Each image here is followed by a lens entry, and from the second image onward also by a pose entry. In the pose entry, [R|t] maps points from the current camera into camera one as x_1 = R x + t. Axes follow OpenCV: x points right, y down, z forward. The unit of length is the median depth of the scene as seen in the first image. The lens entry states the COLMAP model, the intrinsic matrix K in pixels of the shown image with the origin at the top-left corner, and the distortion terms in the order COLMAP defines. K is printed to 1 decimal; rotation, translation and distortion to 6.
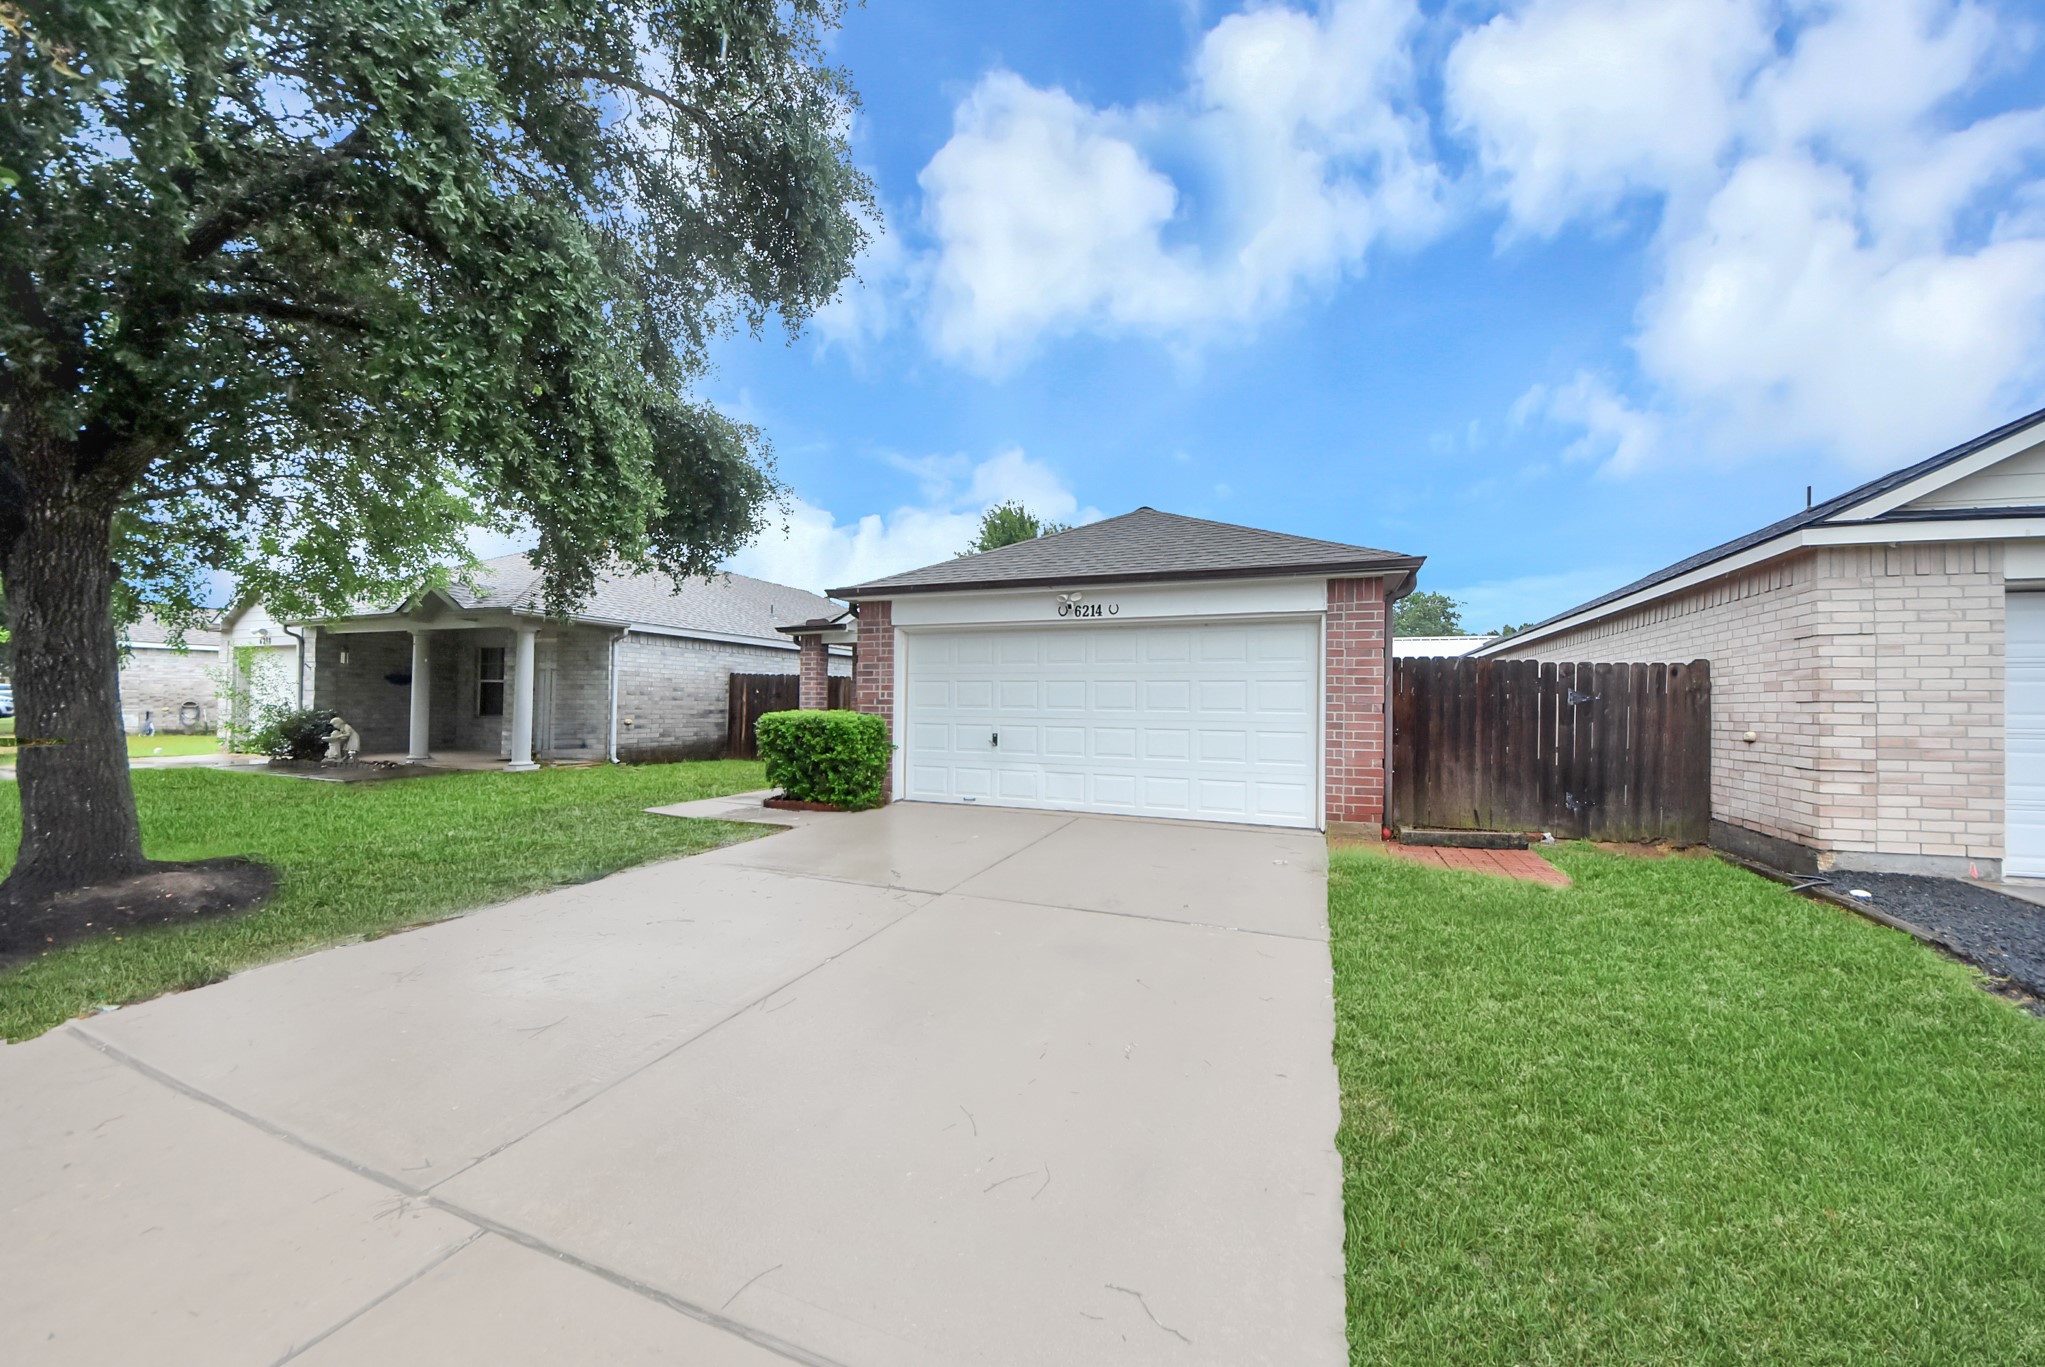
lens RADIAL K [[746.6, 0, 1007.0], [0, 746.6, 691.7], [0, 0, 1]] dist [0.000396, -0.000252]
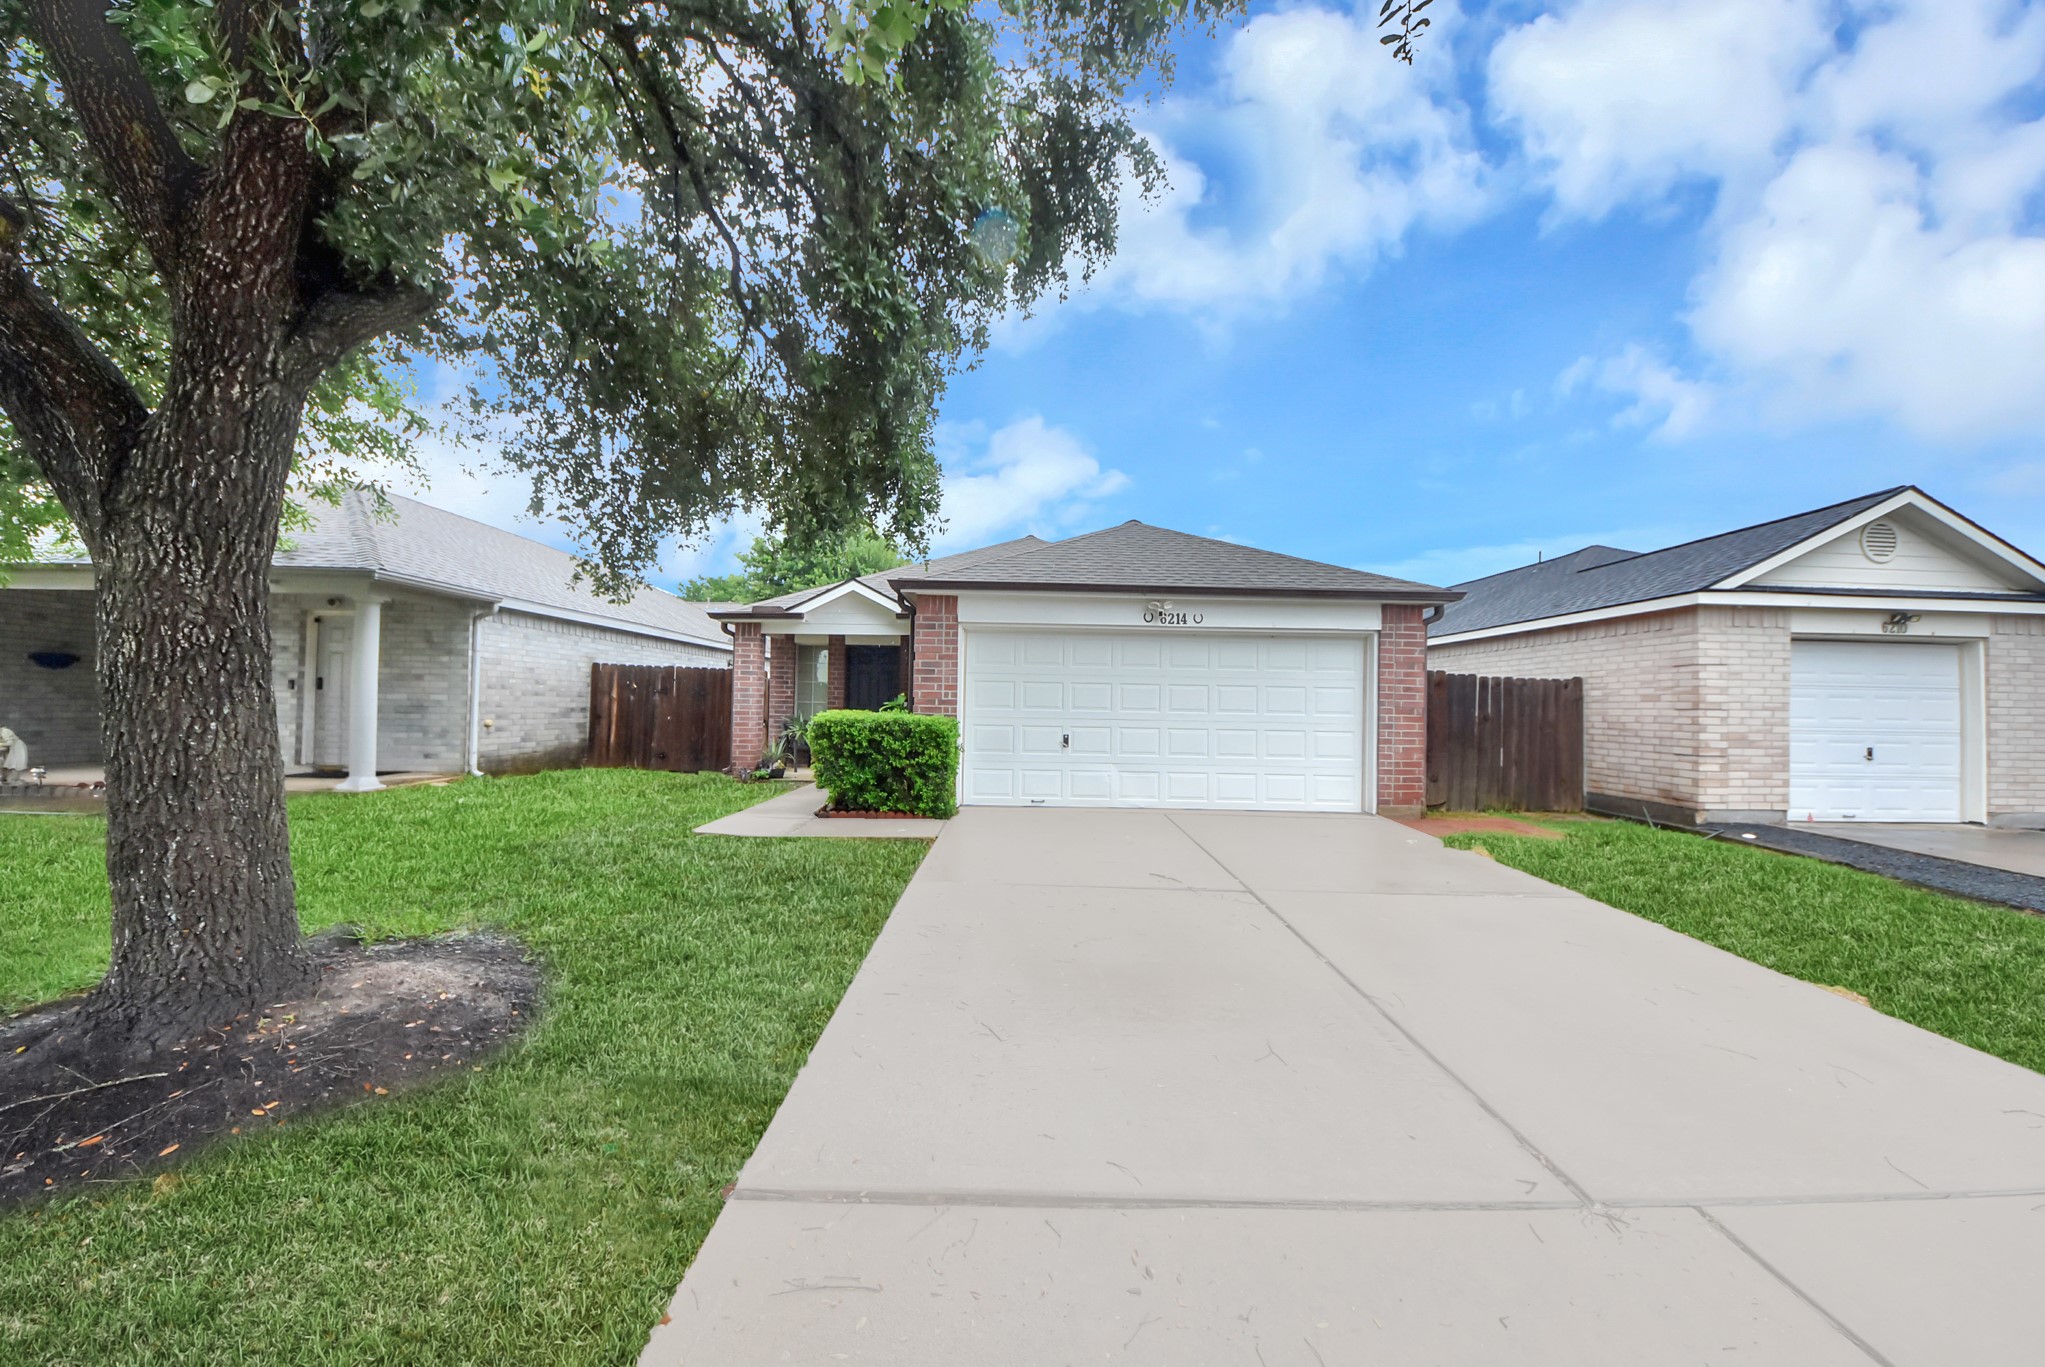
lens RADIAL K [[746.6, 0, 1012.6], [0, 746.6, 688.4], [0, 0, 1]] dist [0.000396, -0.000252]
pose [[0.922735, 0.013986, 0.385182, -0.583858], [-0.014407, 0.999895, -0.001793, -0.004422], [-0.385167, -0.003895, 0.922839, 0.126703]]
